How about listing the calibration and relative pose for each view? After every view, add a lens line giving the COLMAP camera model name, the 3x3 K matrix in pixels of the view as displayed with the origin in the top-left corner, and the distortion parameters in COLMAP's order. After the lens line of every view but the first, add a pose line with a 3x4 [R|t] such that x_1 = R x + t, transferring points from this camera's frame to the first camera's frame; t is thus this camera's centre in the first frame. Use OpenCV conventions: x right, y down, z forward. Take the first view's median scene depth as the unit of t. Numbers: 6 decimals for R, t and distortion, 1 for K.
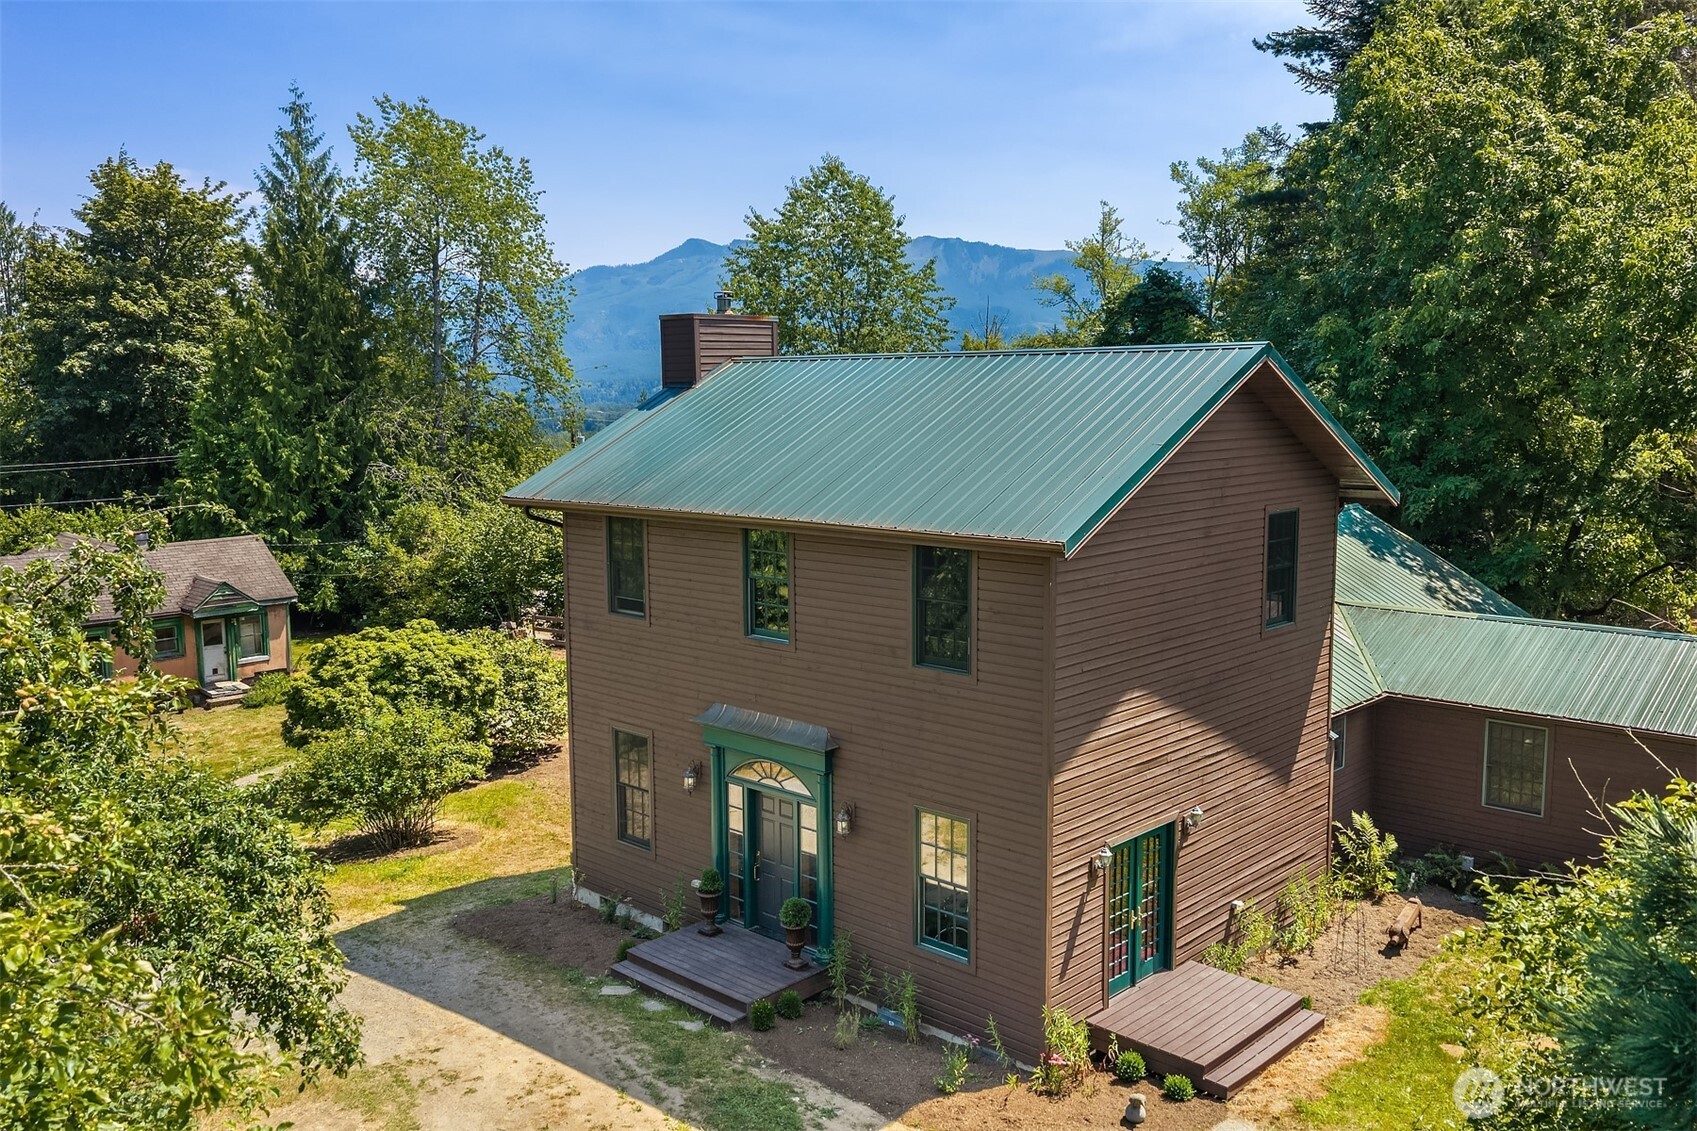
lens RADIAL K [[1402.1, 0, 853.8], [0, 1402.1, 567.1], [0, 0, 1]] dist [0.003807, -0.005183]
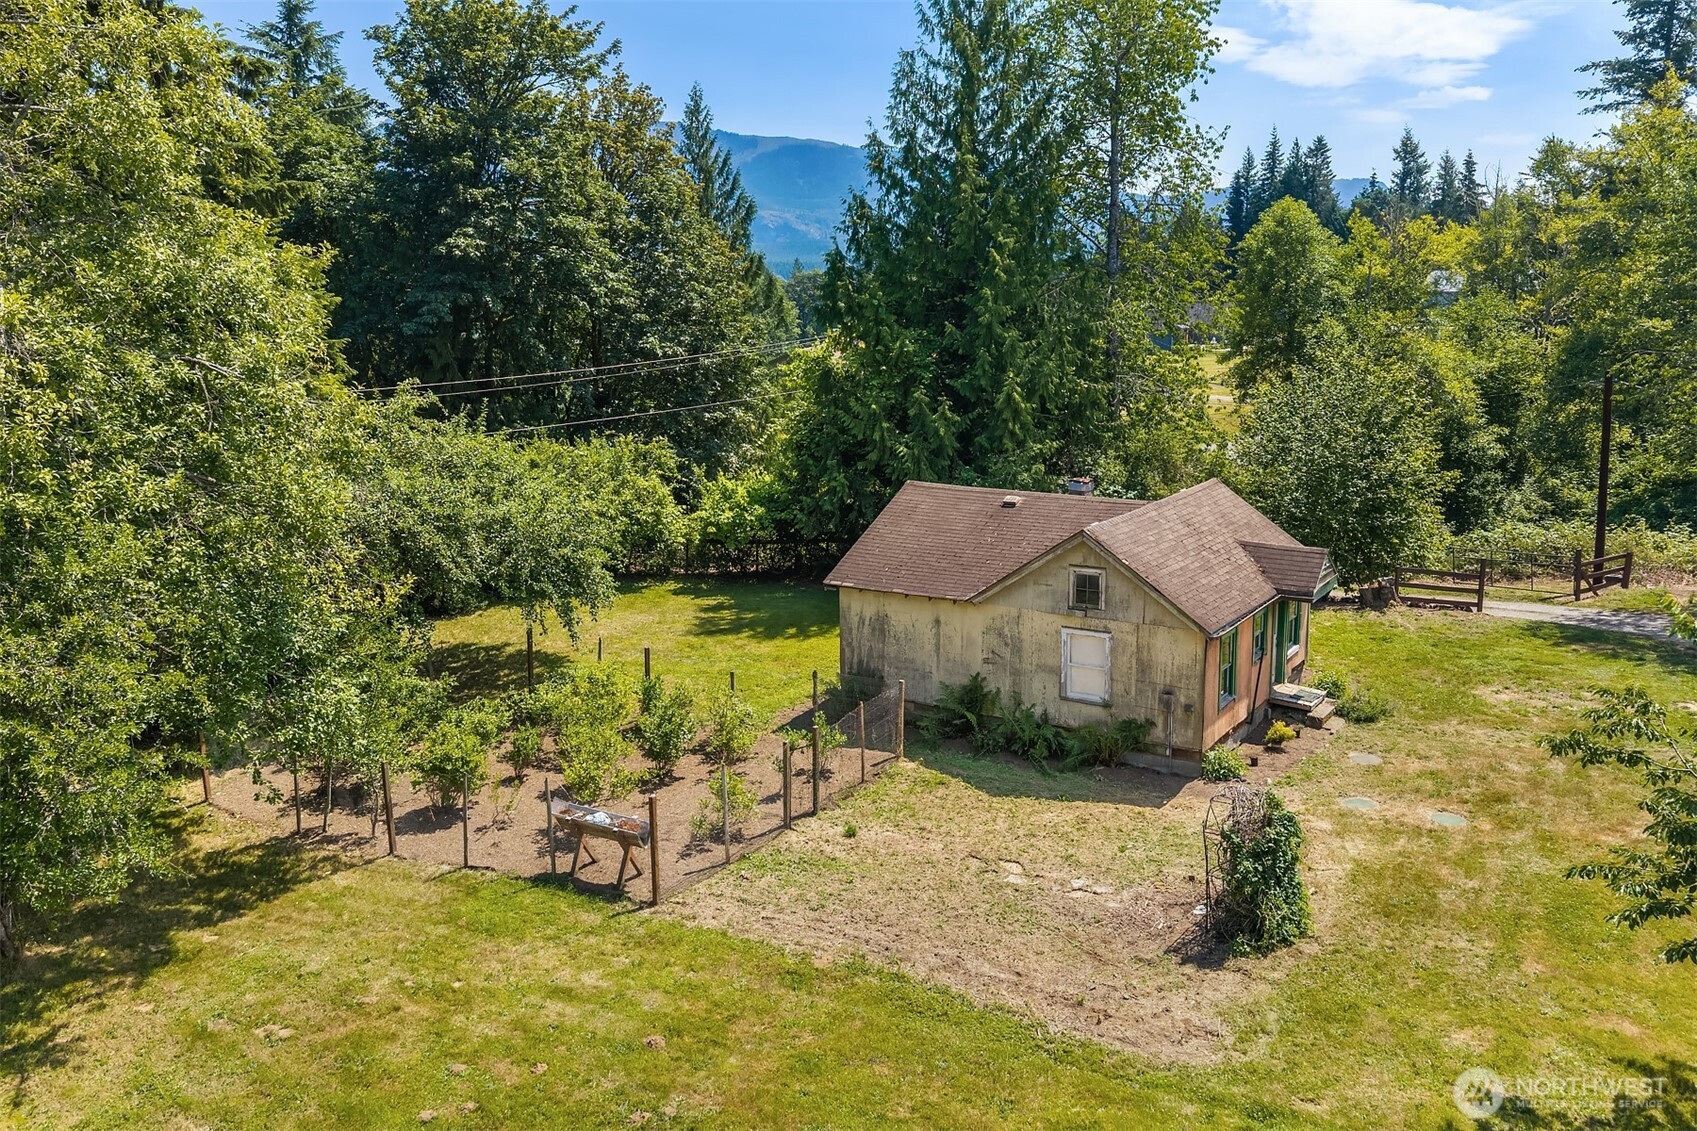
lens RADIAL K [[1411.2, 0, 841.9], [0, 1411.2, 561.0], [0, 0, 1]] dist [-0.003857, -0.003521]
pose [[0.982112, -0.038365, 0.184348, -1.617742], [0.025007, 0.996926, 0.074250, -0.084394], [-0.186630, -0.068312, 0.980052, 0.674705]]
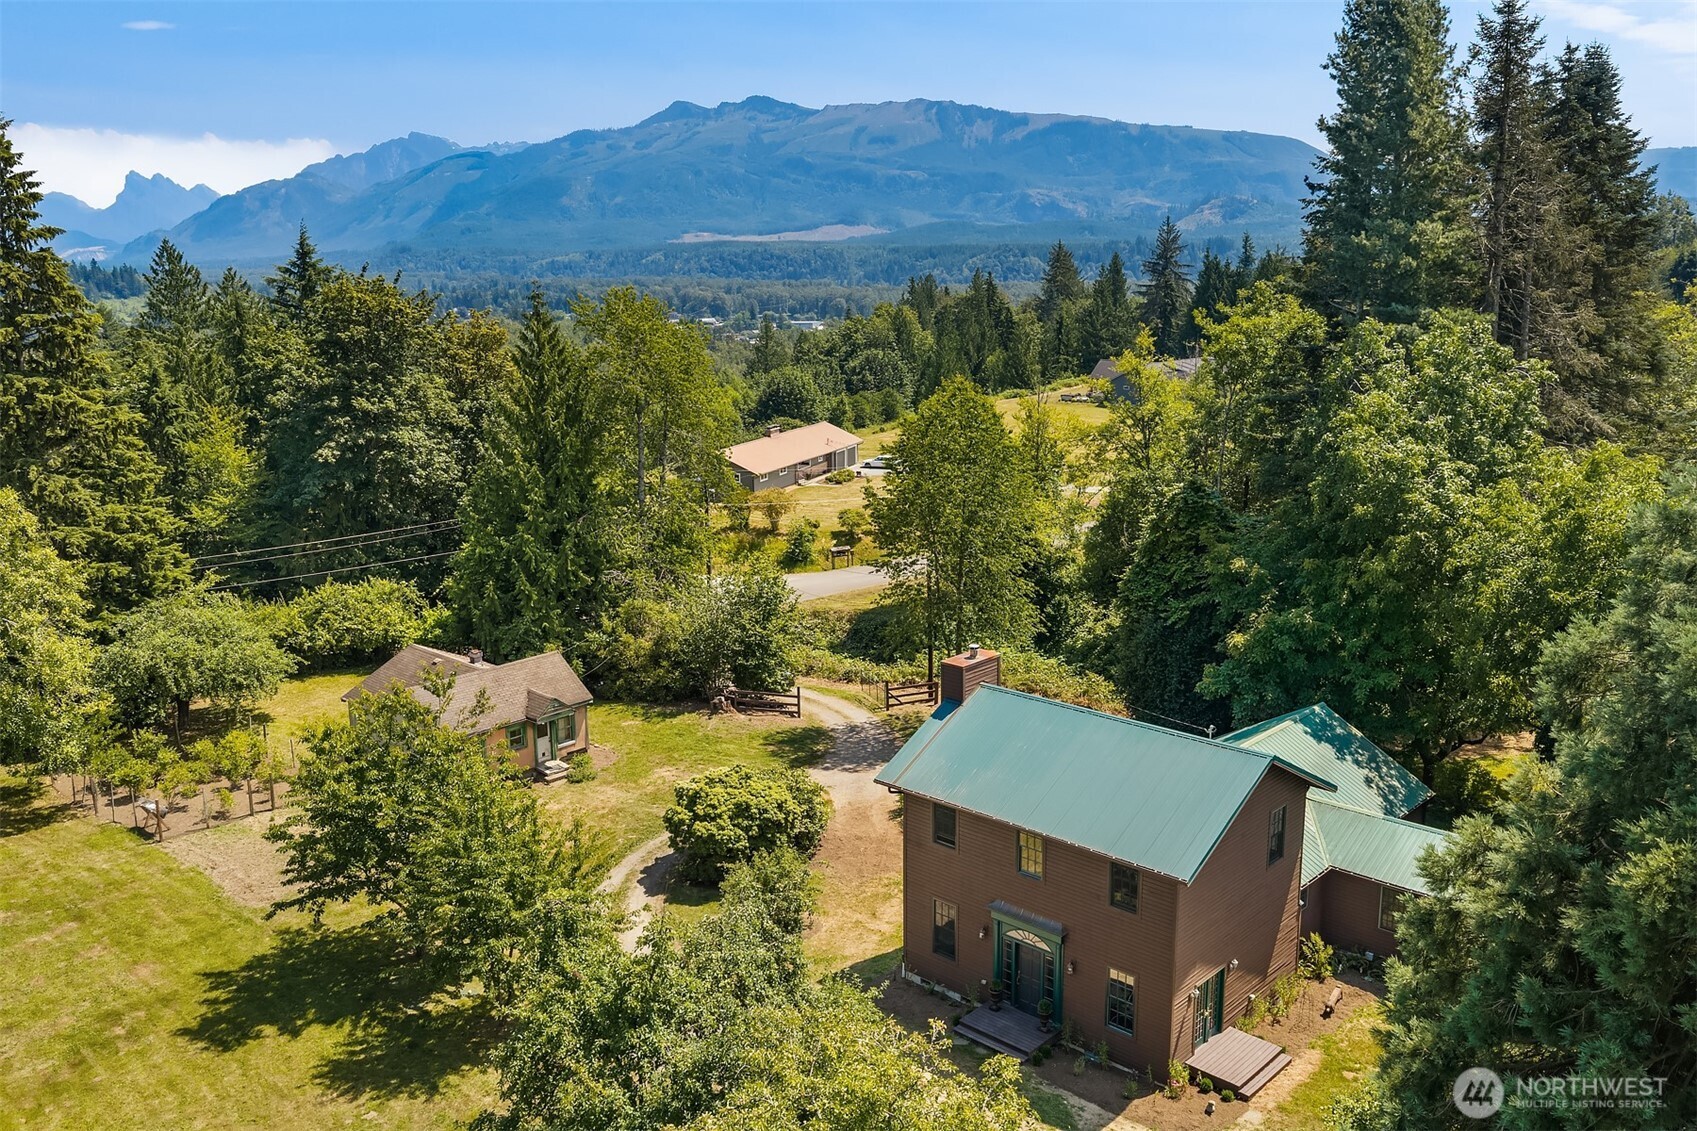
lens RADIAL K [[1405.0, 0, 848.5], [0, 1405.0, 565.5], [0, 0, 1]] dist [0.013251, -0.018162]
pose [[0.999988, -0.002797, 0.004086, -0.290193], [0.002405, 0.995670, 0.092928, -0.518280], [-0.004328, -0.092917, 0.995664, -0.889371]]
